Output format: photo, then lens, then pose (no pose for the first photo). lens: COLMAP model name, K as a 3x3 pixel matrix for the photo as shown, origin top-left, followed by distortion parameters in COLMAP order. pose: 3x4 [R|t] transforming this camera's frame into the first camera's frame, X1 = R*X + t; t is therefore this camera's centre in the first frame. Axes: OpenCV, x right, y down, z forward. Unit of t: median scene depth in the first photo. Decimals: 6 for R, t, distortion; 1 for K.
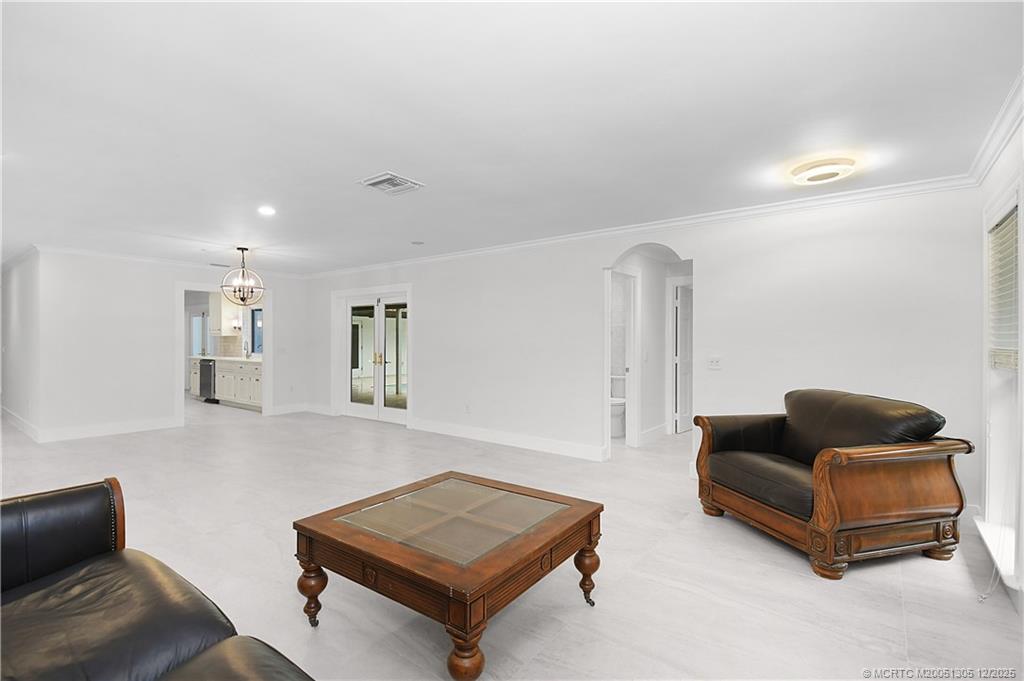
lens RADIAL K [[456.6, 0, 493.9], [0, 456.6, 338.4], [0, 0, 1]] dist [-0.003040, -0.000873]
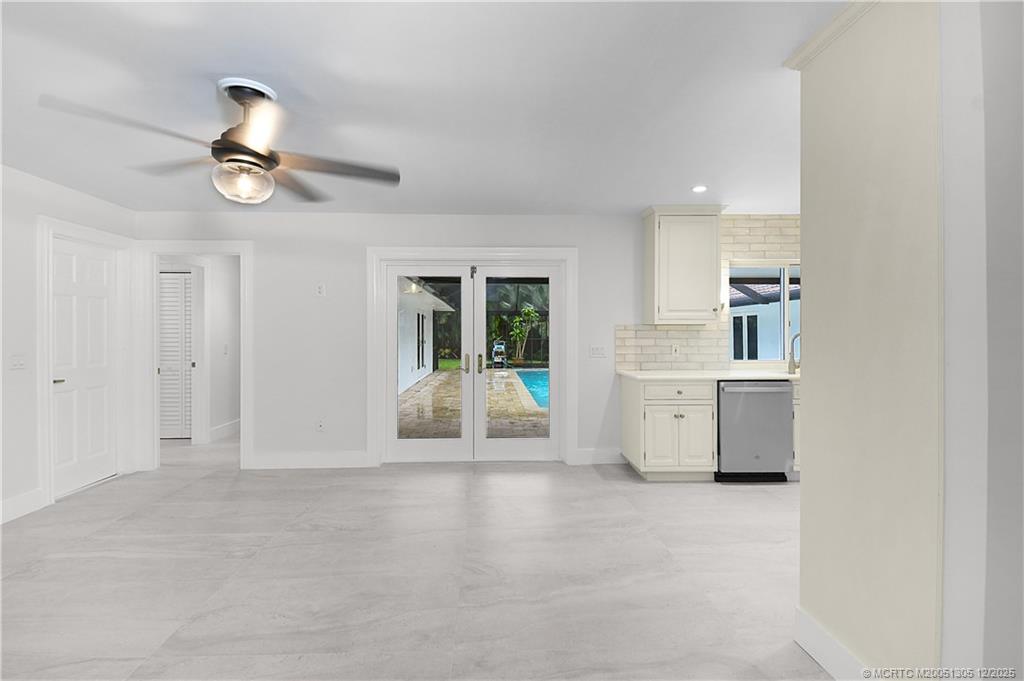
lens RADIAL K [[473.7, 0, 515.3], [0, 473.7, 338.2], [0, 0, 1]] dist [-0.002431, -0.000628]
pose [[0.782500, -0.001605, 0.622648, -0.580169], [-0.007905, 0.999890, 0.012511, 0.001938], [-0.622600, -0.014712, 0.782402, 0.434434]]
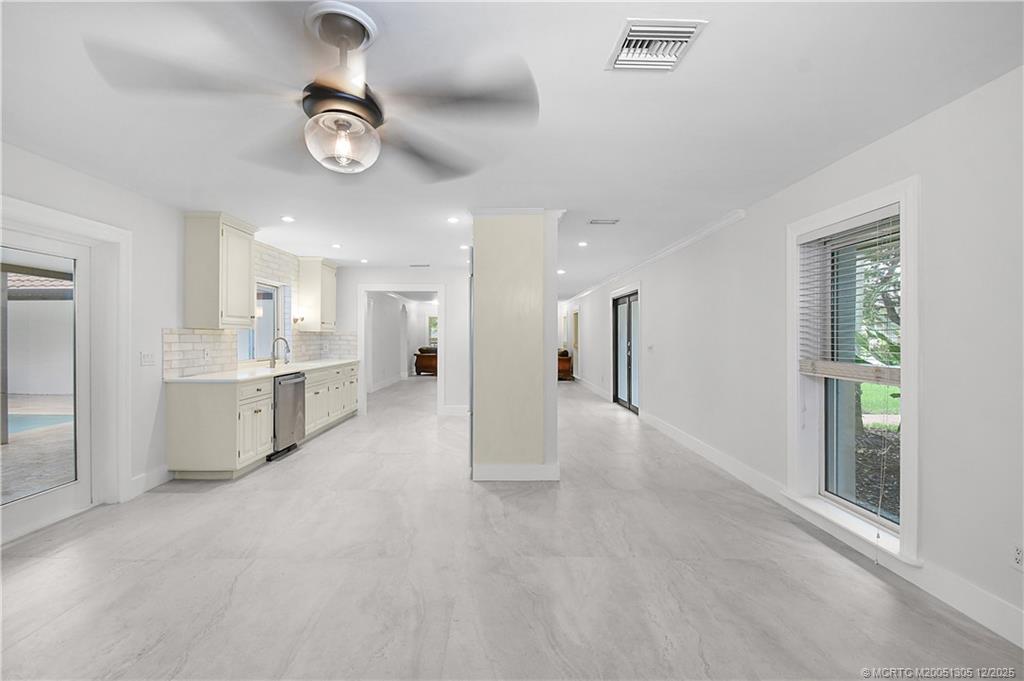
lens RADIAL K [[456.6, 0, 493.9], [0, 456.6, 338.4], [0, 0, 1]] dist [-0.003040, -0.000873]
pose [[-0.570338, 0.000507, 0.821410, -0.739096], [-0.006012, 0.999970, -0.004792, 0.003600], [-0.821388, -0.007671, -0.570318, 0.799493]]
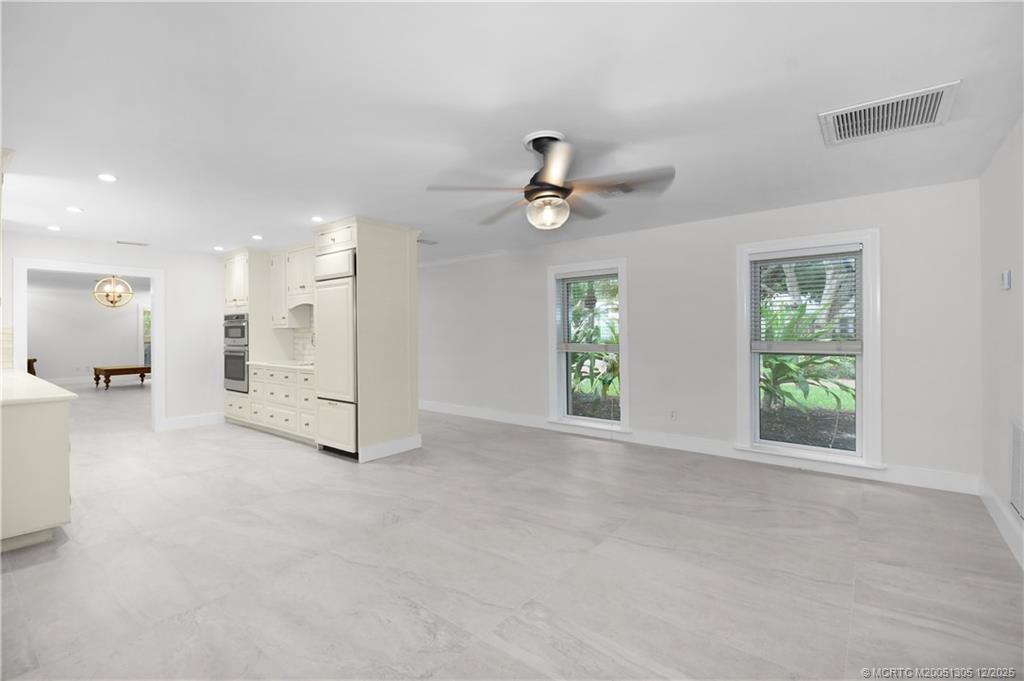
lens RADIAL K [[456.6, 0, 493.9], [0, 456.6, 338.4], [0, 0, 1]] dist [-0.003040, -0.000873]
pose [[-0.996356, 0.009618, 0.084743, -0.522160], [0.009669, 0.999953, 0.000182, 0.007809], [-0.084738, 0.001001, -0.996403, 1.070595]]
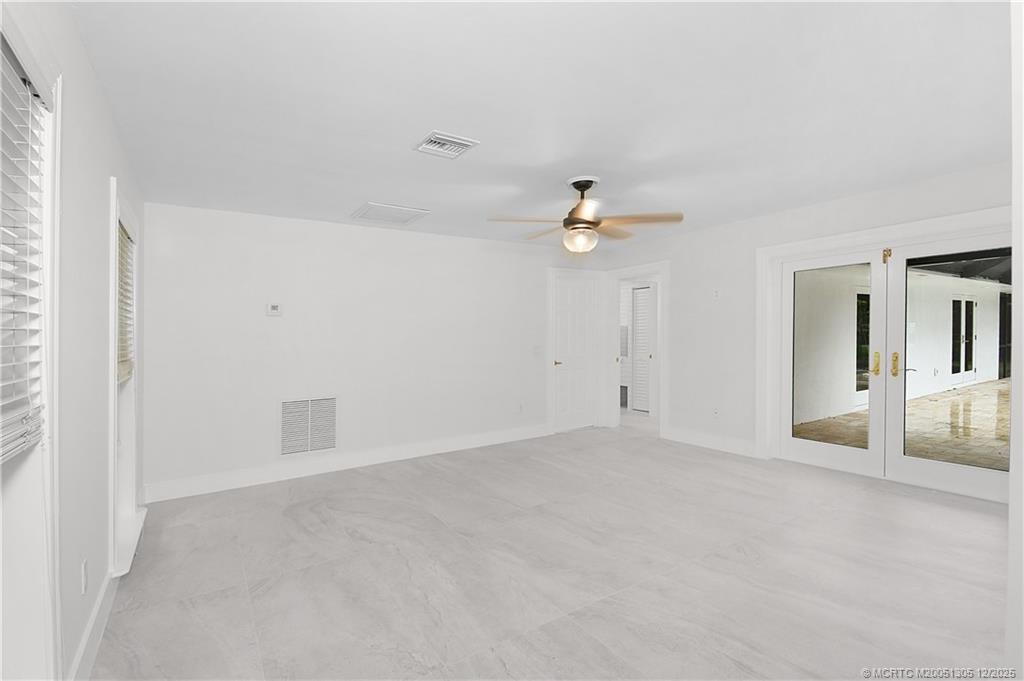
lens RADIAL K [[473.7, 0, 515.3], [0, 473.7, 338.2], [0, 0, 1]] dist [-0.002431, -0.000628]
pose [[0.932568, -0.011800, -0.360801, -0.430244], [0.017813, 0.999752, 0.013346, 0.000050], [0.360554, -0.018873, 0.932547, 0.317212]]
